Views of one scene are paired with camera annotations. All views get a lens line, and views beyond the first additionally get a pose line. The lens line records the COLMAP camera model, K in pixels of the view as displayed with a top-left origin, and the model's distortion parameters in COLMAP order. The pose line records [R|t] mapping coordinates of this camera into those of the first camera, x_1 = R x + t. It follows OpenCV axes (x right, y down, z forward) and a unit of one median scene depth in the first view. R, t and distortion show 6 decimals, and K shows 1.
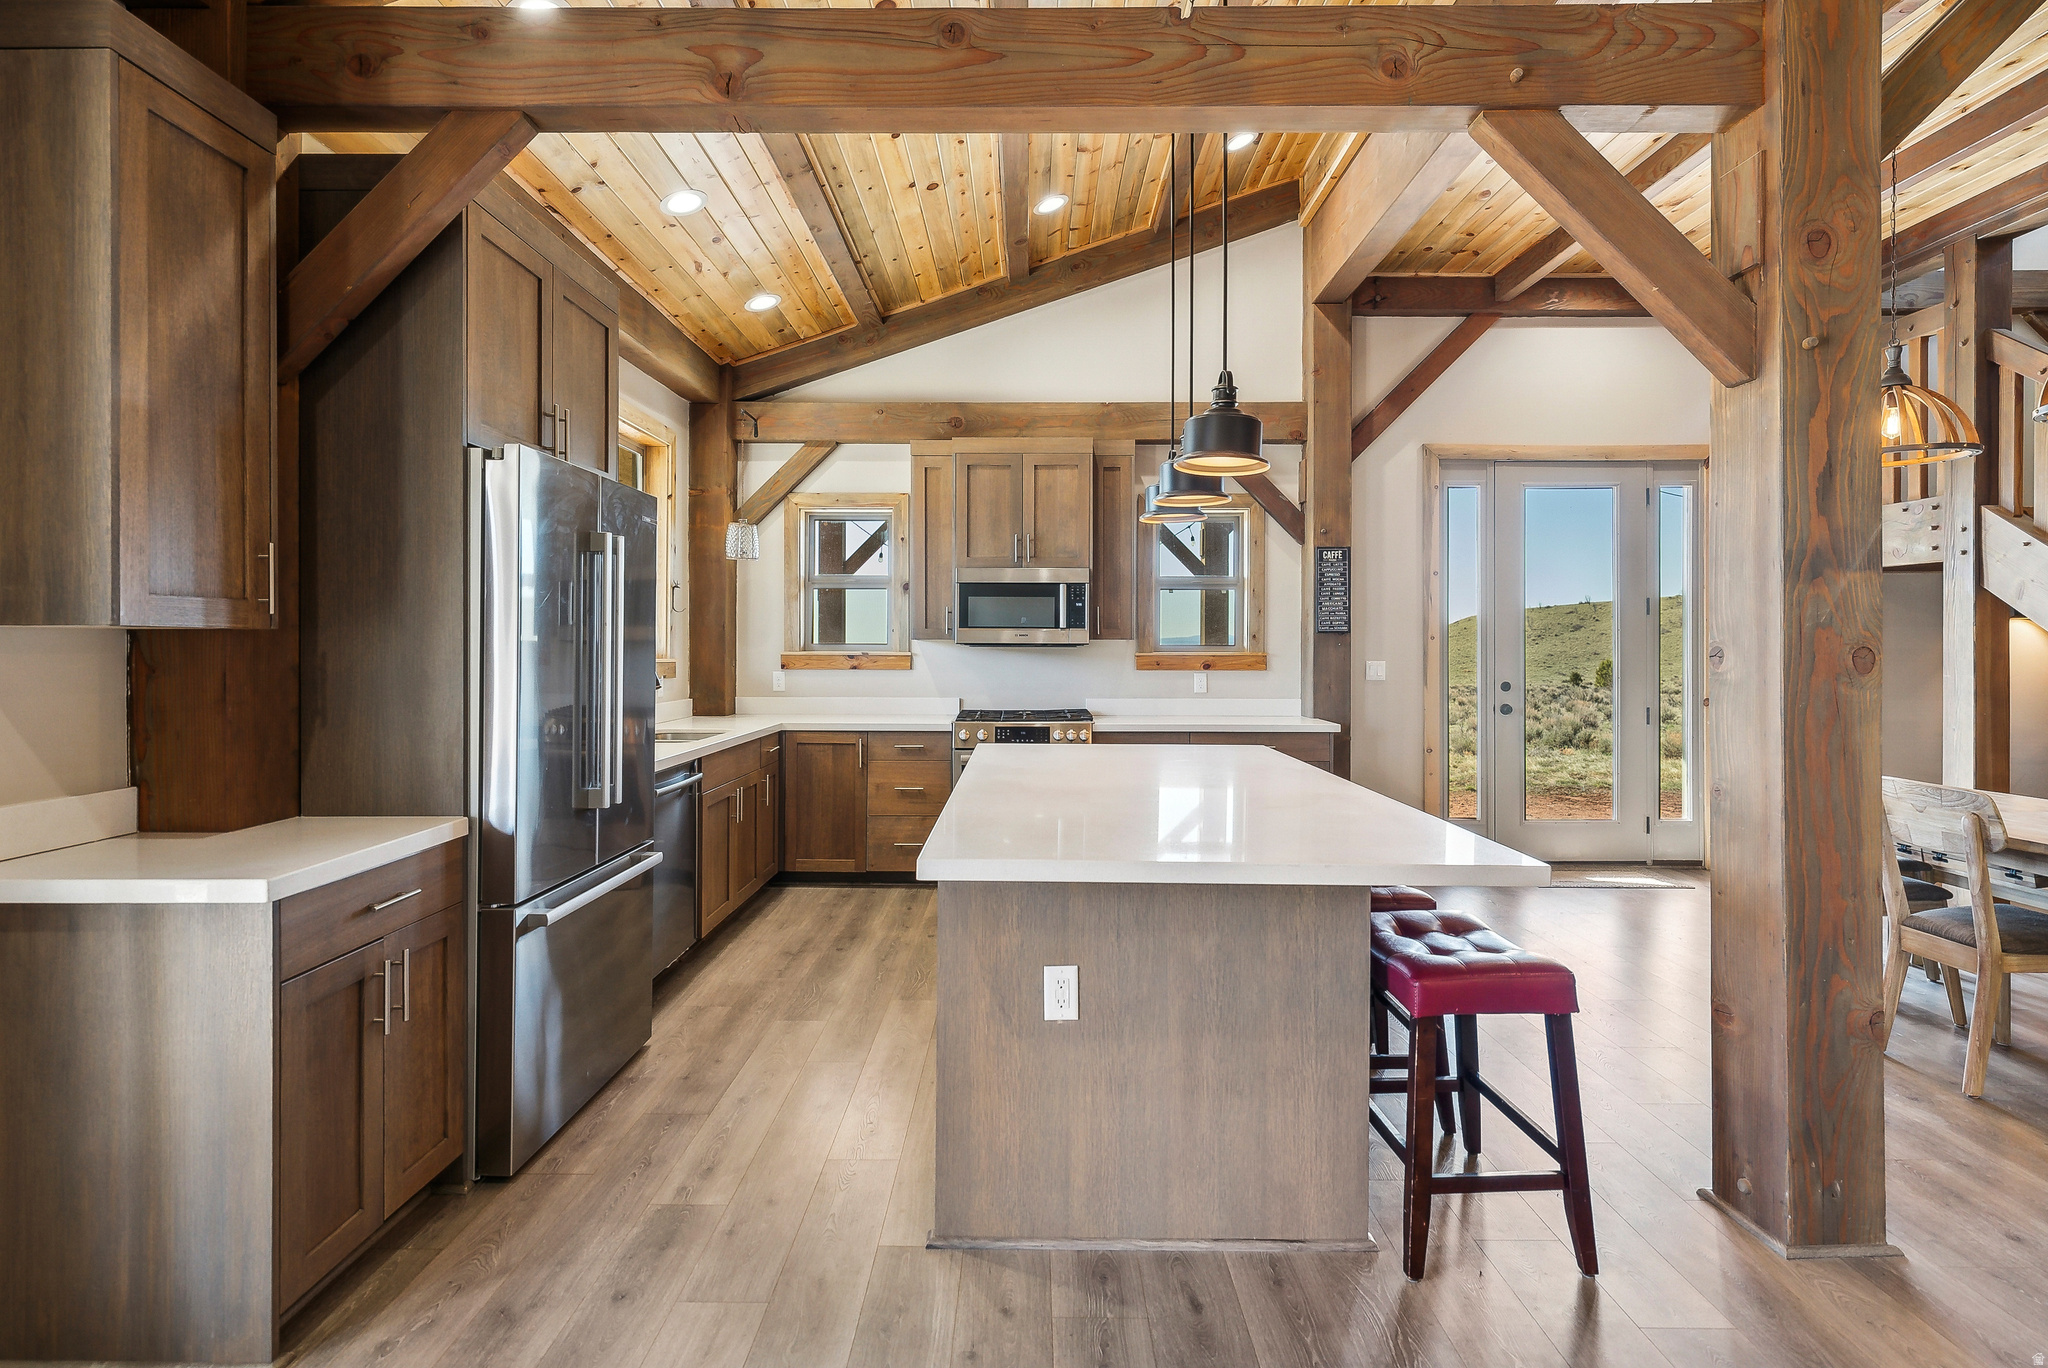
lens RADIAL K [[1029.1, 0, 1021.9], [0, 1029.1, 646.4], [0, 0, 1]] dist [0.002672, -0.000078]
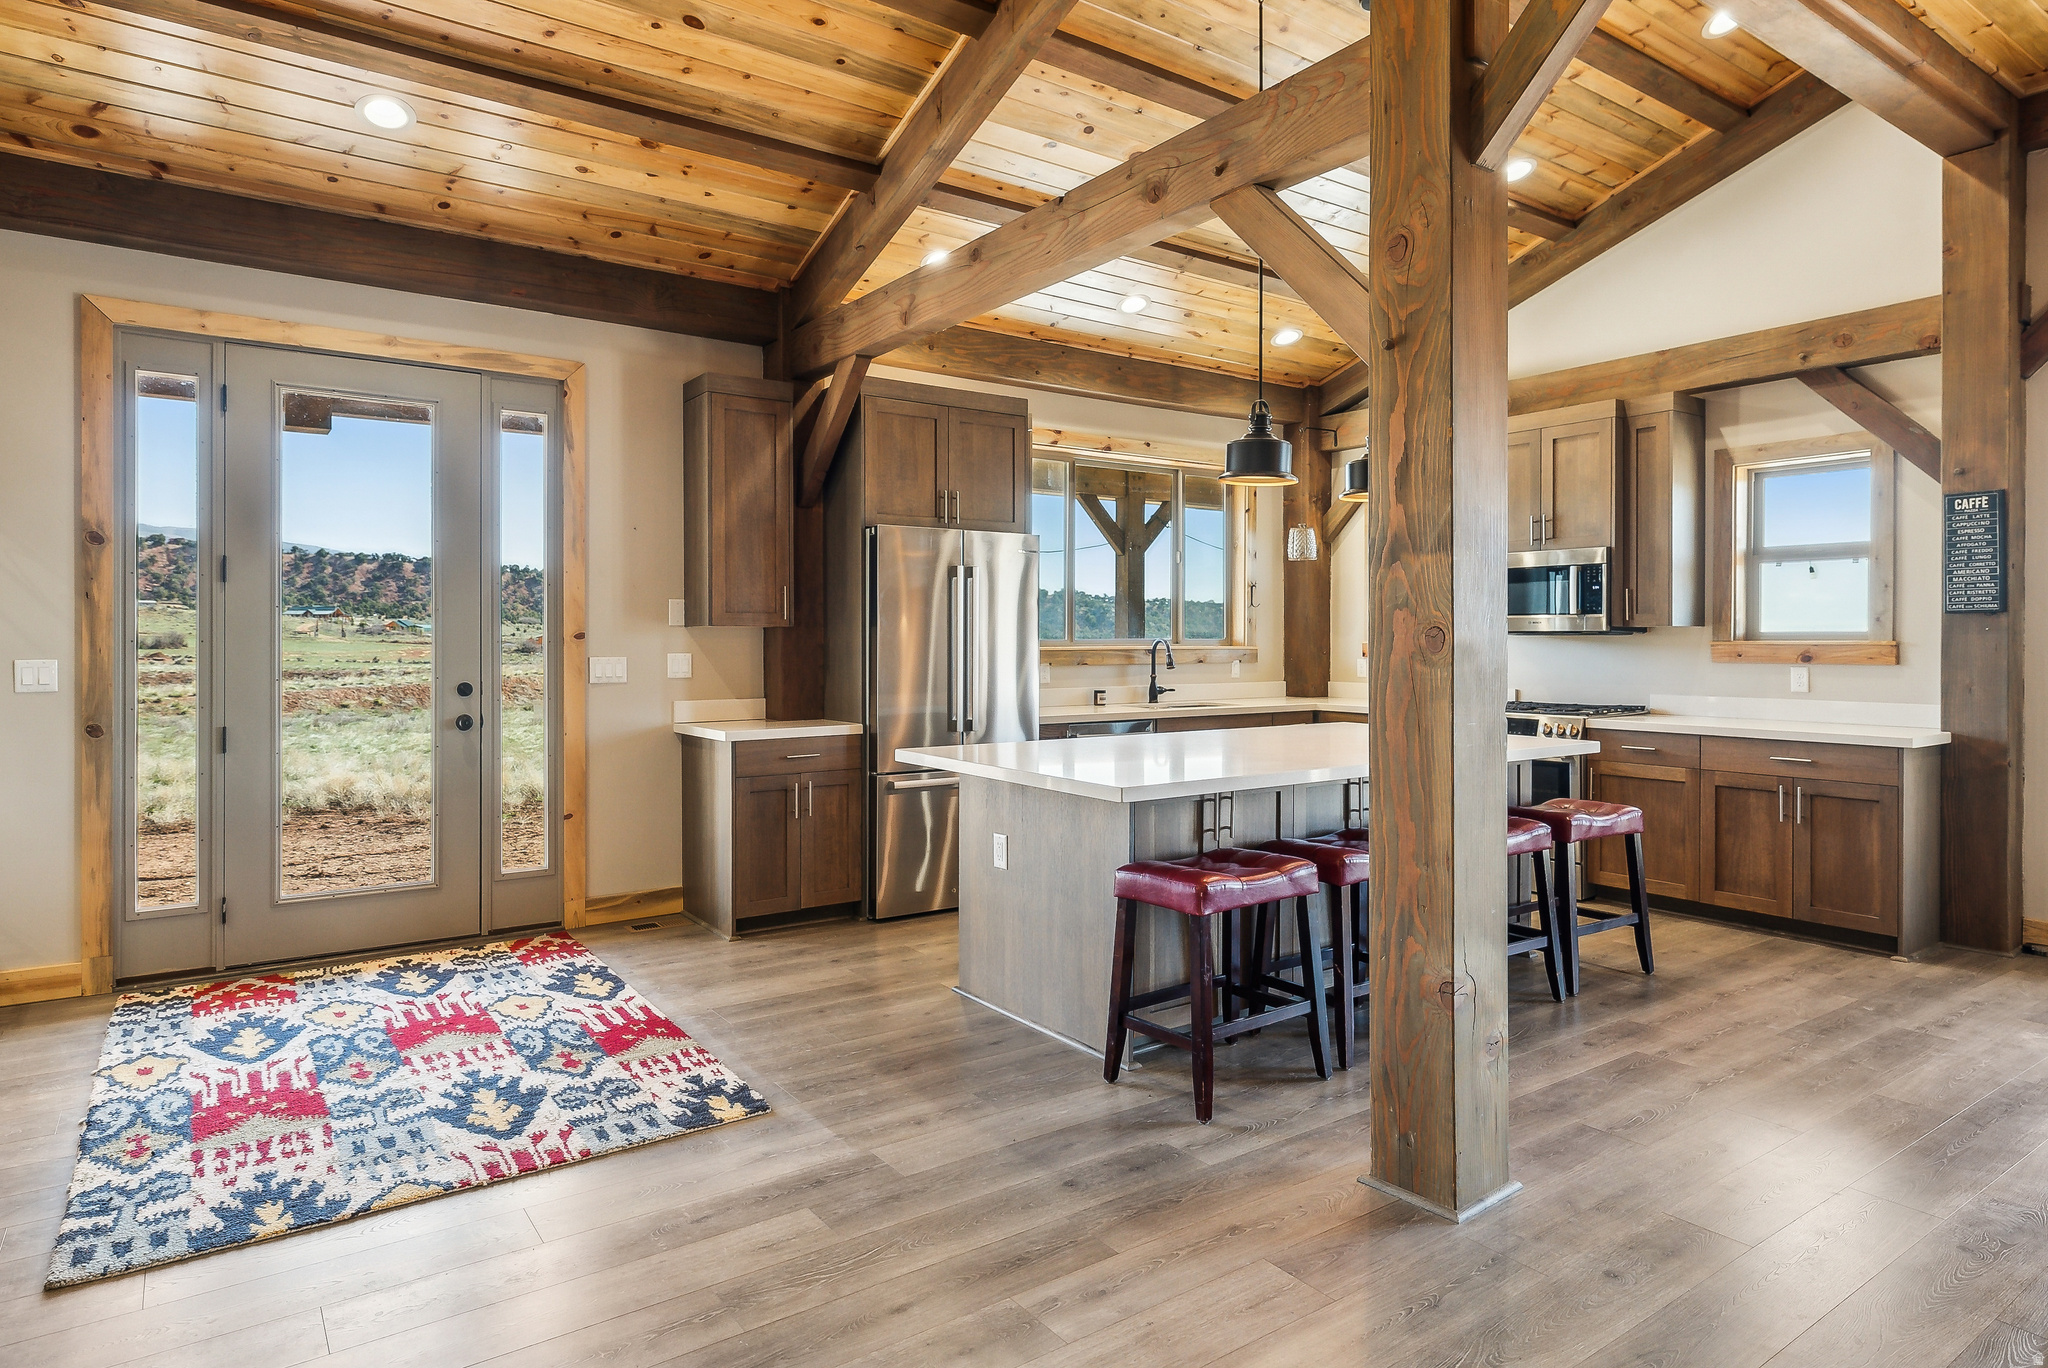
lens RADIAL K [[1169.2, 0, 1020.6], [0, 1169.2, 646.7], [0, 0, 1]] dist [0.006746, -0.001847]
pose [[0.584519, 0.003278, -0.811374, 0.621737], [0.000933, 0.999988, 0.004712, 0.006107], [0.811380, -0.003511, 0.584509, -0.009907]]
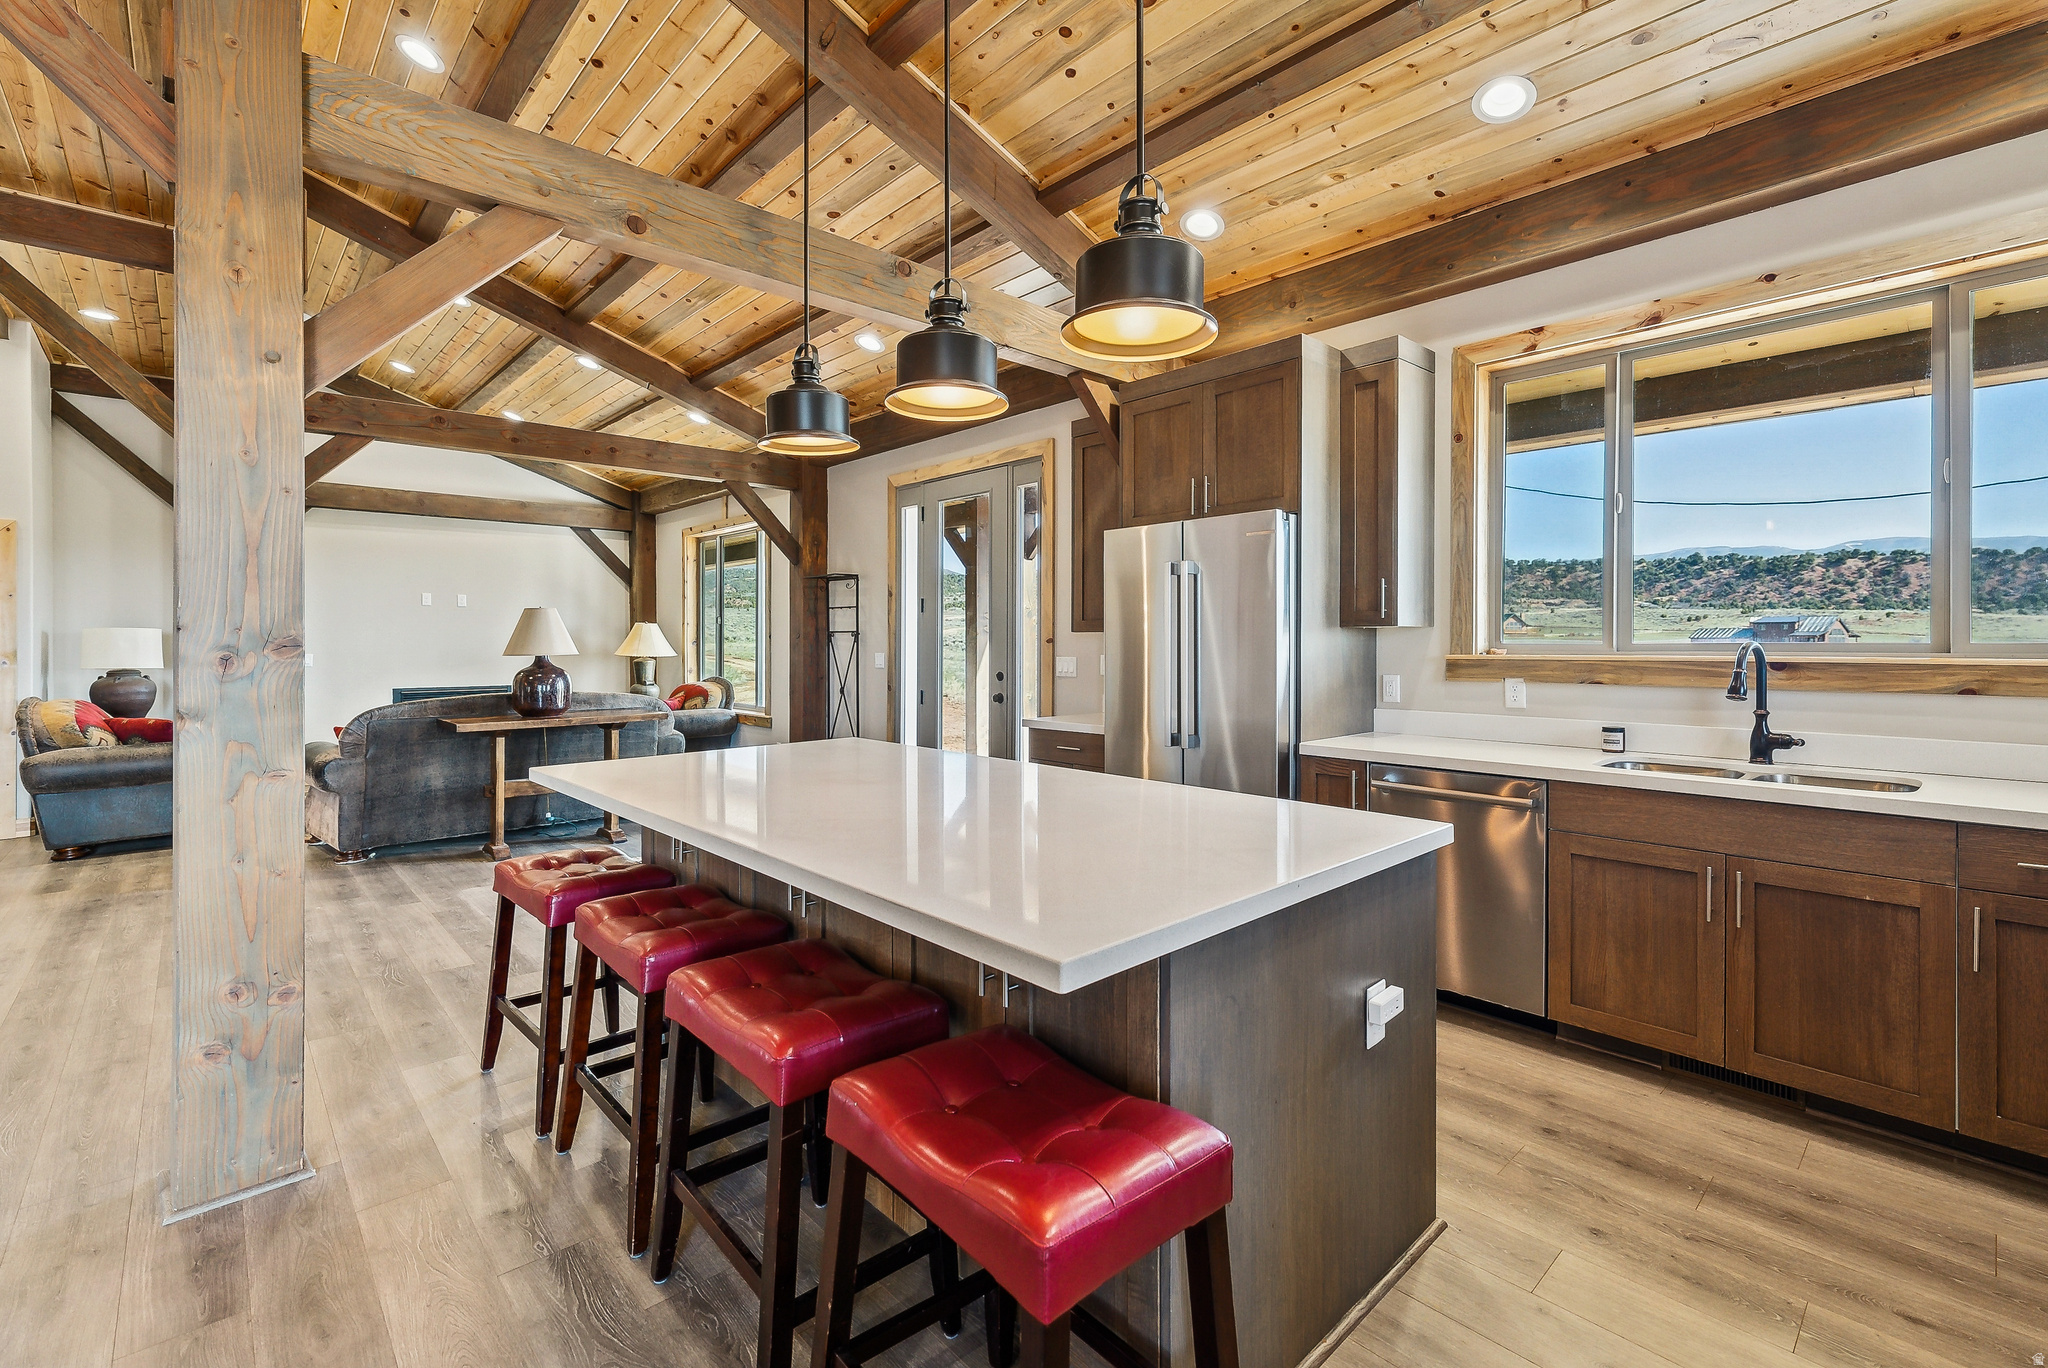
lens RADIAL K [[896.8, 0, 1021.1], [0, 896.8, 647.1], [0, 0, 1]] dist [0.001630, -0.000265]
pose [[-0.730137, 0.003381, -0.683292, 0.336681], [0.000182, 0.999989, 0.004754, 0.003652], [0.683300, 0.003347, -0.730130, 0.952349]]
